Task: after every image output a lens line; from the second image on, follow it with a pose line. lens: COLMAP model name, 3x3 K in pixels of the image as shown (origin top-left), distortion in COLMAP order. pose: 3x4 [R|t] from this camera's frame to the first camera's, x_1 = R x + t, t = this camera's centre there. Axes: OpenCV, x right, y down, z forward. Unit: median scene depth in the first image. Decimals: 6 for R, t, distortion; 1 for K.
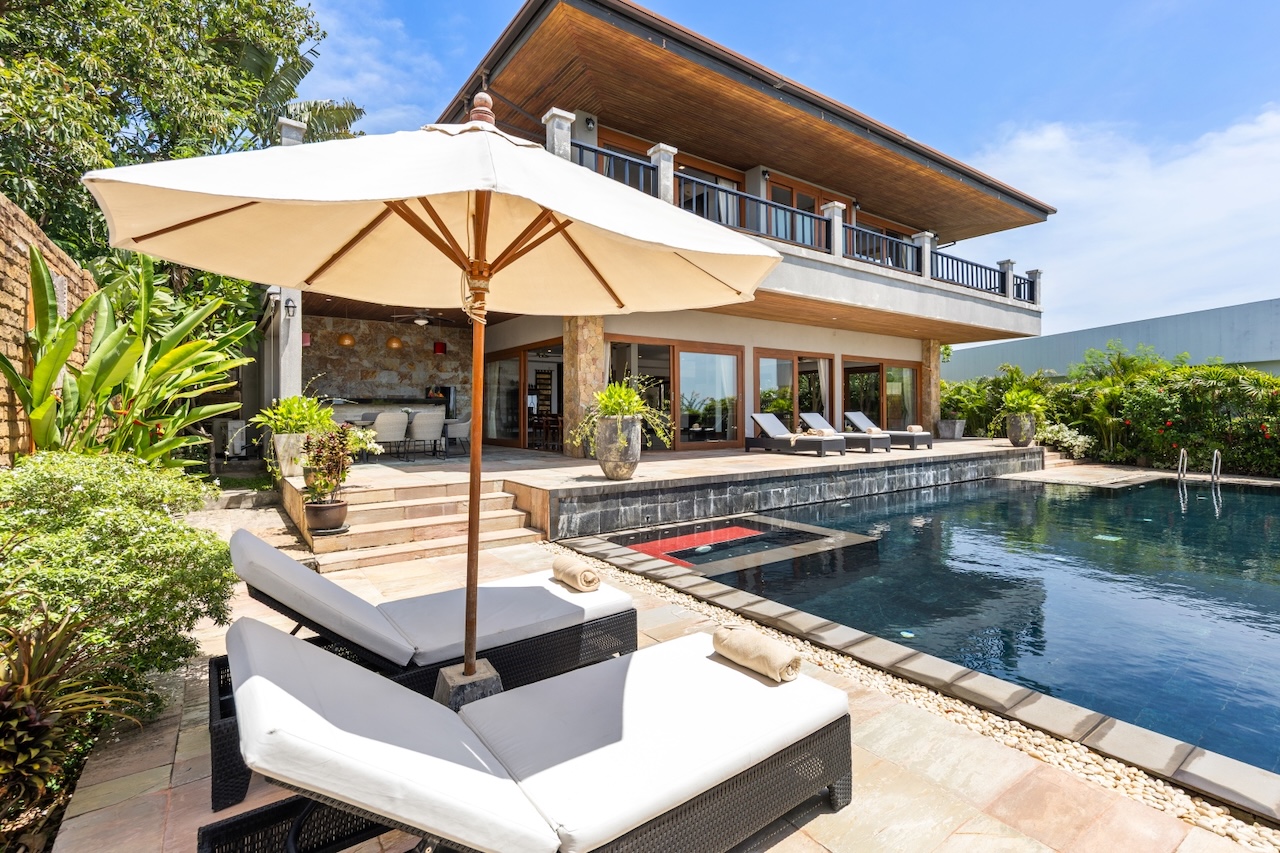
lens RADIAL K [[585.4, 0, 640.0], [0, 585.4, 426.5], [0, 0, 1]] dist [-0.000774, -0.000653]
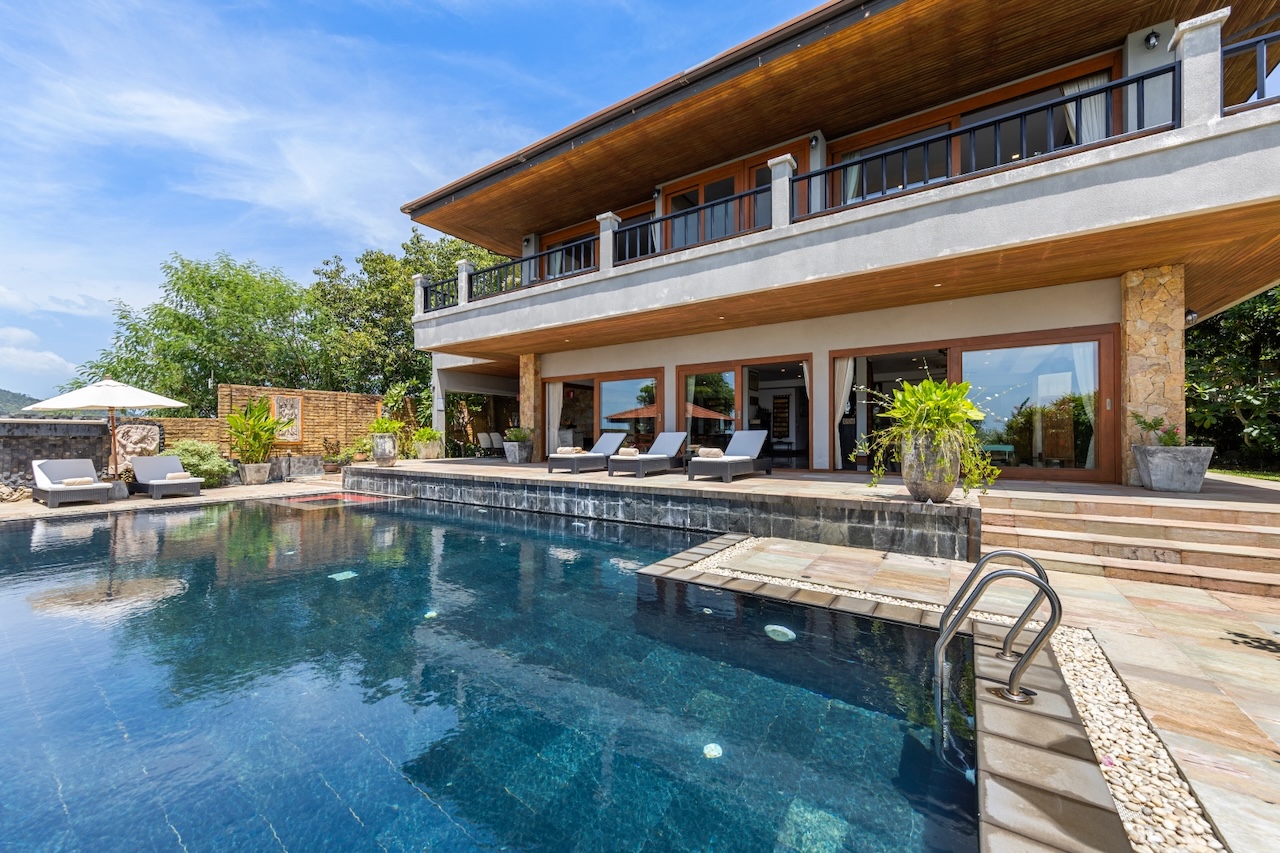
lens RADIAL K [[493.1, 0, 638.0], [0, 493.1, 444.5], [0, 0, 1]] dist [0.001442, 0.000135]
pose [[0.341301, 0.016248, -0.939813, 1.190035], [-0.021729, 0.999720, 0.009393, -0.012112], [0.939703, 0.017215, 0.341559, 0.823584]]
